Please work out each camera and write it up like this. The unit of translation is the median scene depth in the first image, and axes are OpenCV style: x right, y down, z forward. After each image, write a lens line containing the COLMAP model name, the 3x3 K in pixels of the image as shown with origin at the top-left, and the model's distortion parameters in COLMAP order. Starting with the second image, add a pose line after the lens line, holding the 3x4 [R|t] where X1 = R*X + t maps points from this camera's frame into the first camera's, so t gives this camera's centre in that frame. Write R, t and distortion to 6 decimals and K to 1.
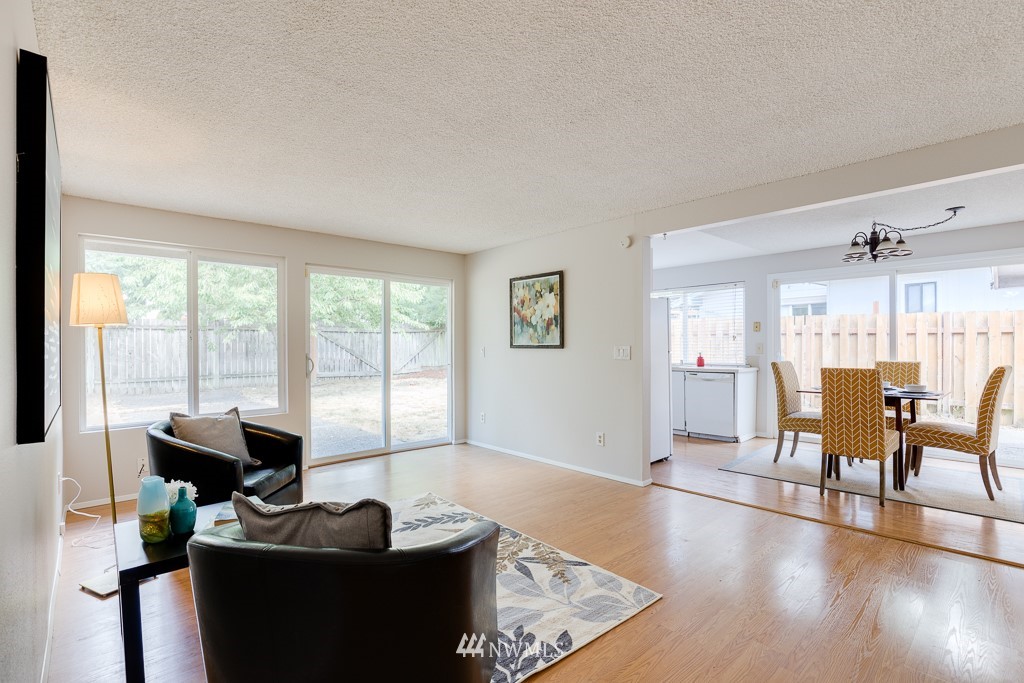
lens RADIAL K [[472.7, 0, 527.1], [0, 472.7, 344.5], [0, 0, 1]] dist [0.024976, -0.000424]
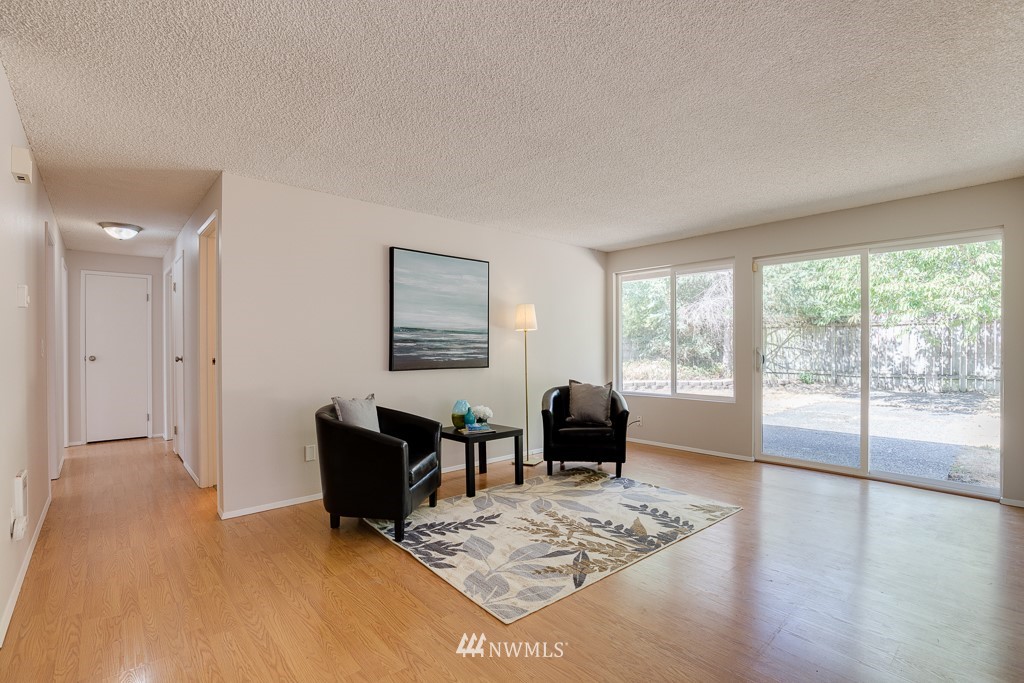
lens RADIAL K [[472.7, 0, 512.1], [0, 472.7, 346.5], [0, 0, 1]] dist [0.024976, -0.000424]
pose [[-0.019083, 0.005661, -0.999802, 0.964002], [0.003601, 0.999978, 0.005593, 0.016828], [0.999811, -0.003493, -0.019103, 0.865248]]
